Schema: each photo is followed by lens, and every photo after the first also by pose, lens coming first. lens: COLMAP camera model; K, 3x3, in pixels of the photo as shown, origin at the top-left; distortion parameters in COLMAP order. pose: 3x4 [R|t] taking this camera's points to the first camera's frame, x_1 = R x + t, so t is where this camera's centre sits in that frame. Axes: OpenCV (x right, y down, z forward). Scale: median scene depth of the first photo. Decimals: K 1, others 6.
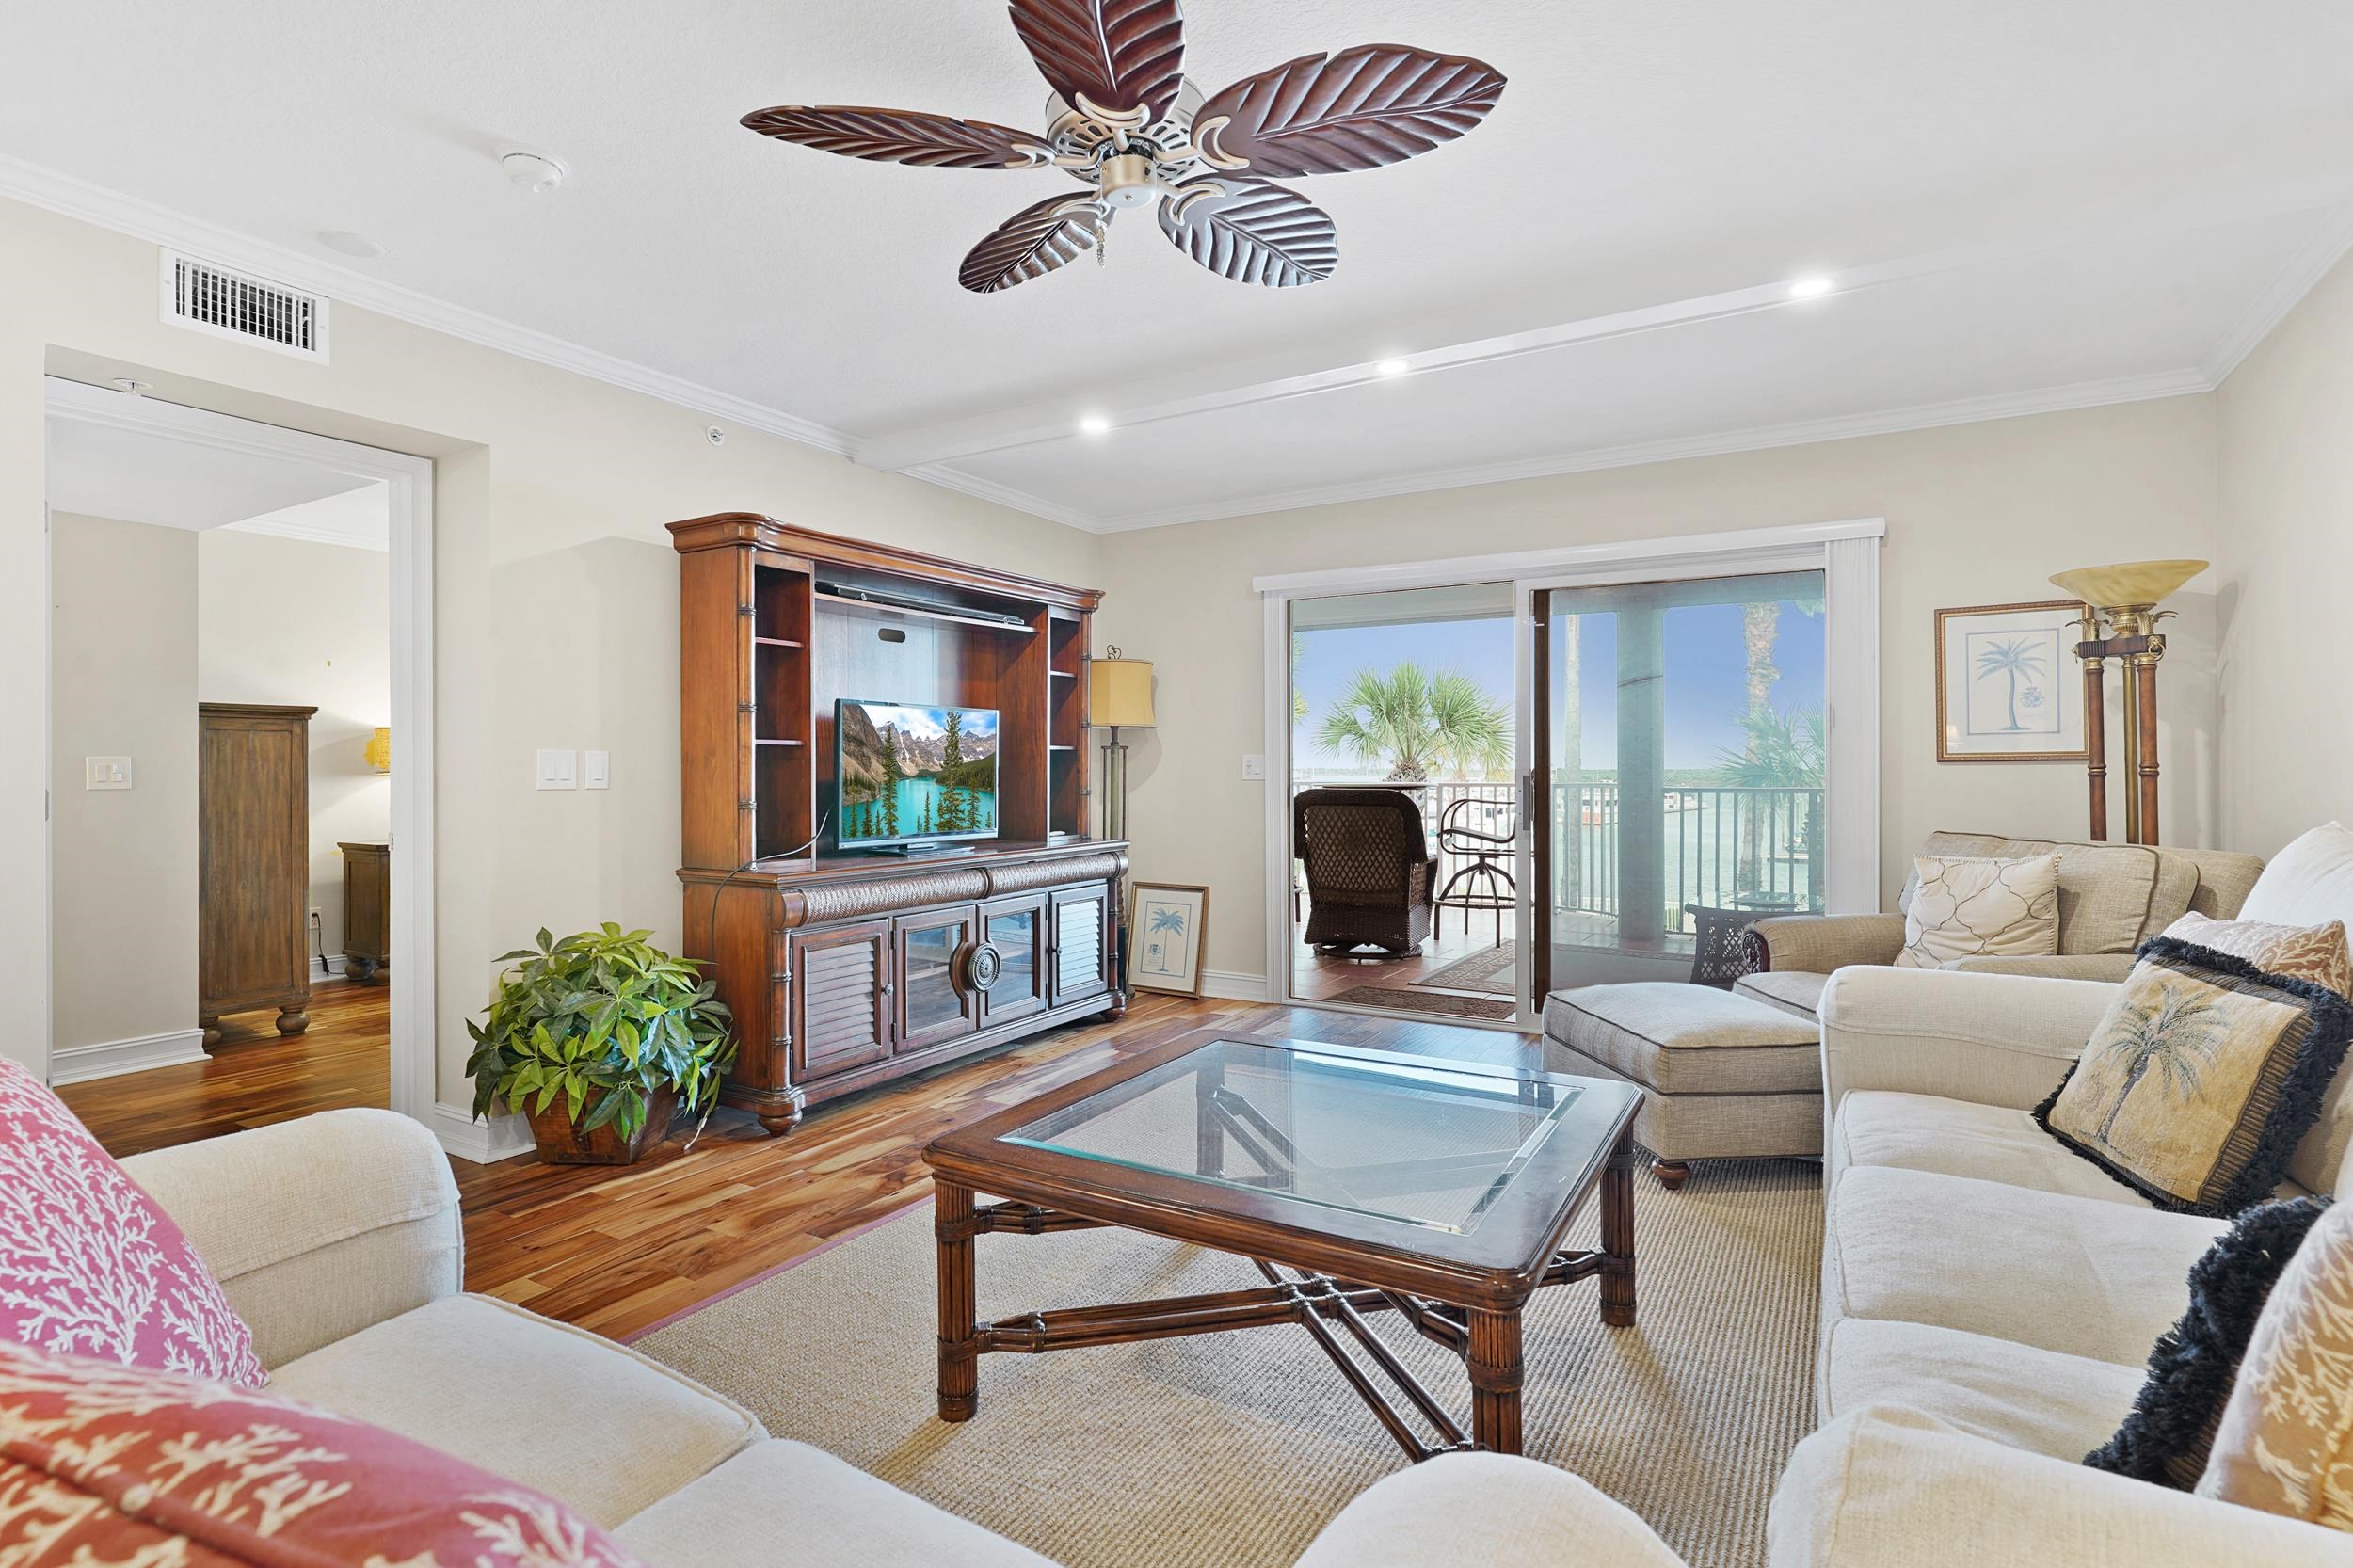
lens RADIAL K [[1128.8, 0, 1182.9], [0, 1128.8, 768.1], [0, 0, 1]] dist [-0.008026, 0.005857]
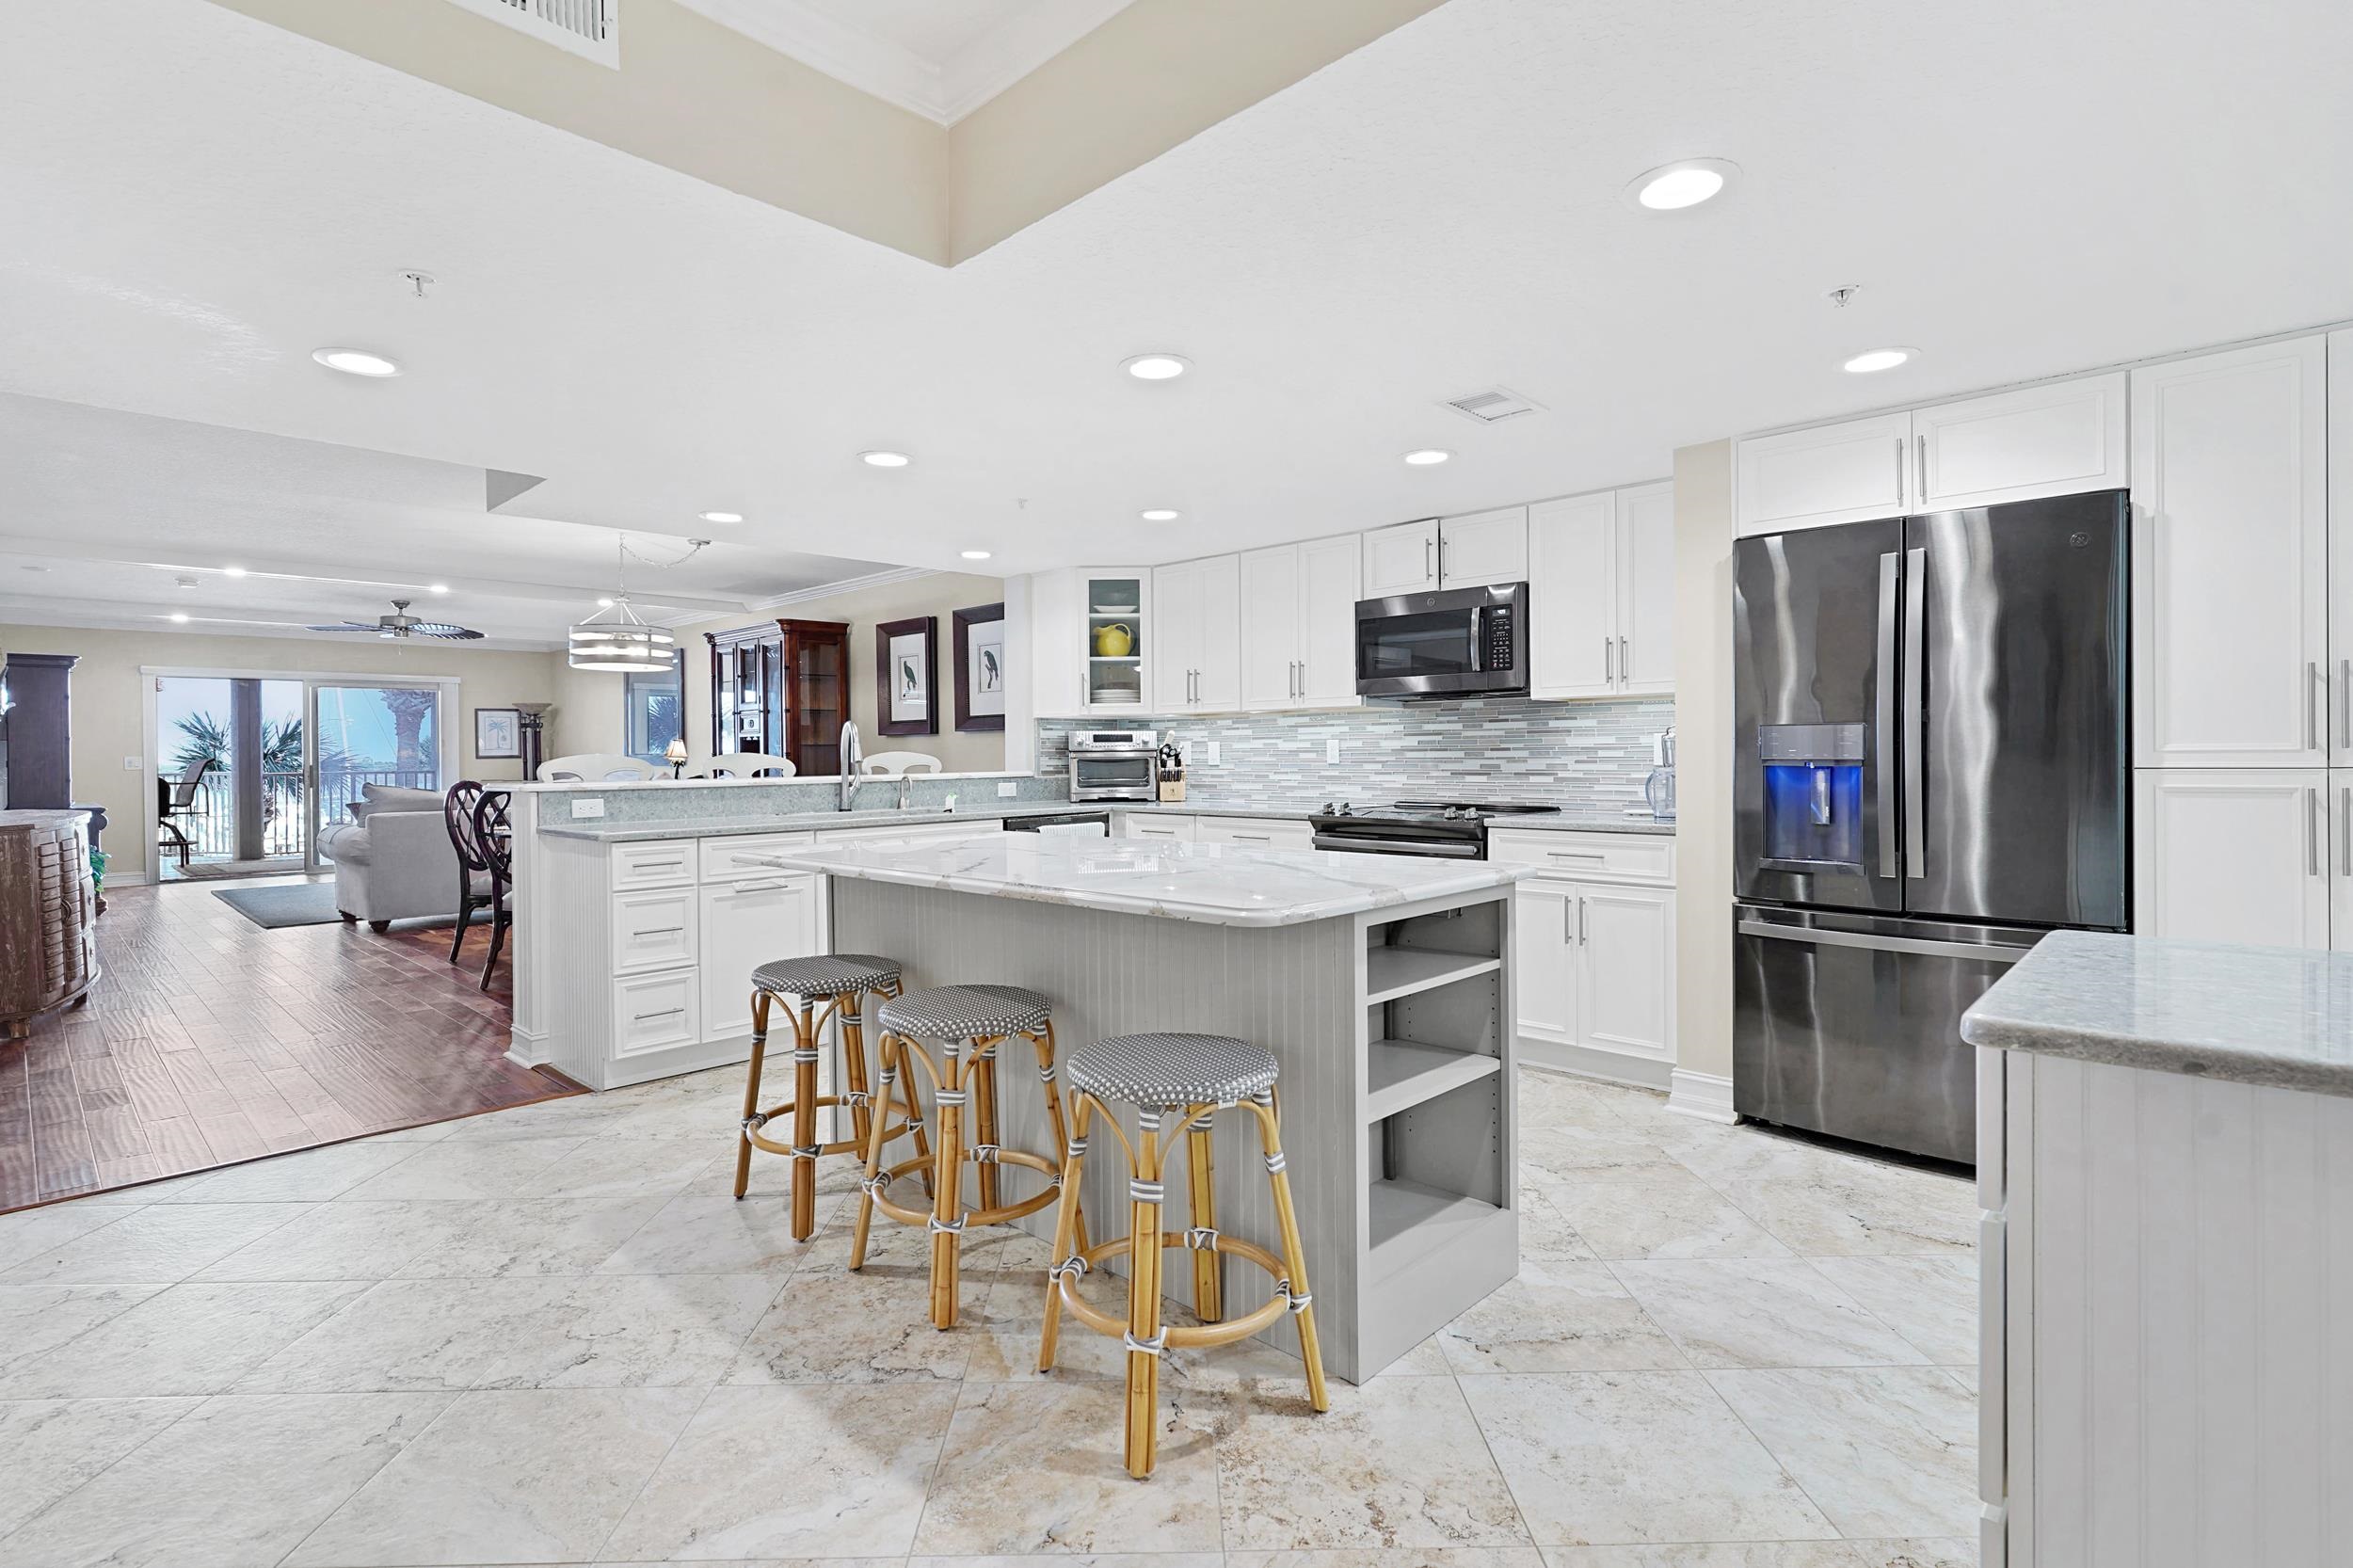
lens RADIAL K [[1128.8, 0, 1173.0], [0, 1128.8, 744.4], [0, 0, 1]] dist [-0.008026, 0.005857]
pose [[0.216676, 0.003091, 0.976239, -2.086693], [0.008433, 0.999952, -0.005038, -0.014061], [-0.976207, 0.009324, 0.216640, -1.653609]]
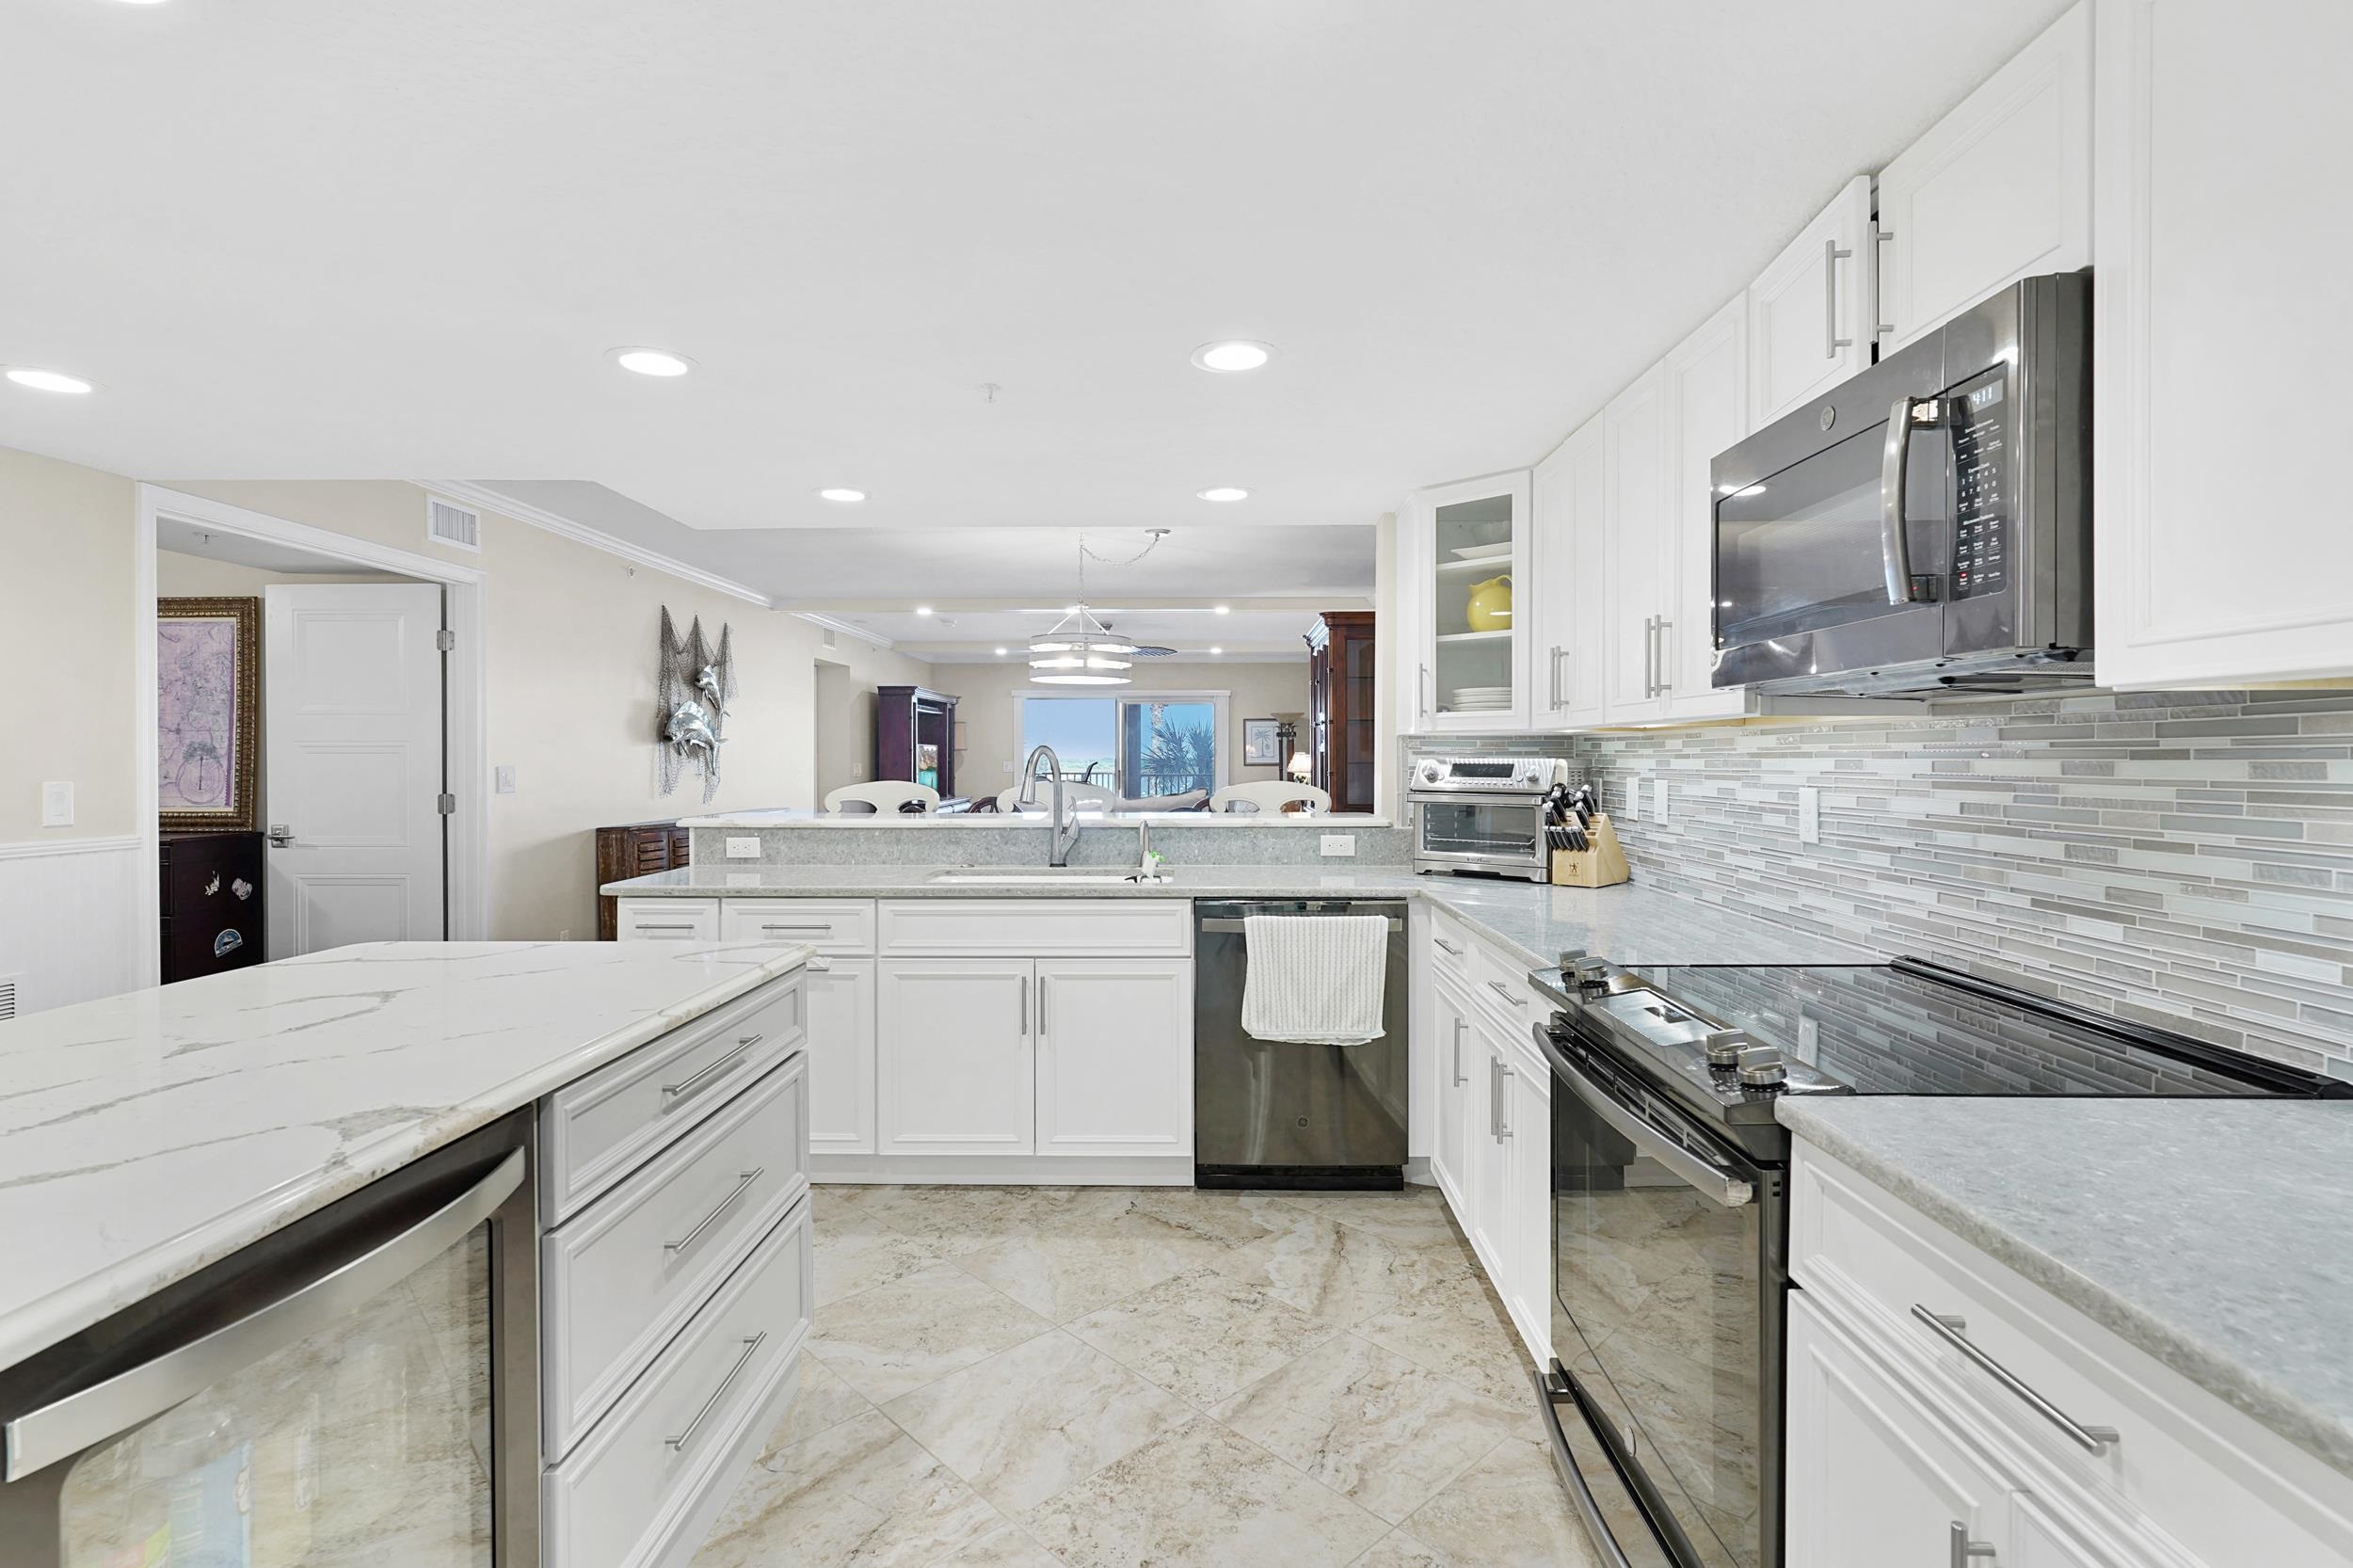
lens RADIAL K [[1128.8, 0, 1187.8], [0, 1128.8, 751.9], [0, 0, 1]] dist [-0.008026, 0.005857]
pose [[0.860888, 0.000041, 0.508794, -1.250021], [0.000564, 0.999999, -0.001036, -0.045584], [-0.508794, 0.001179, 0.860888, -1.910048]]
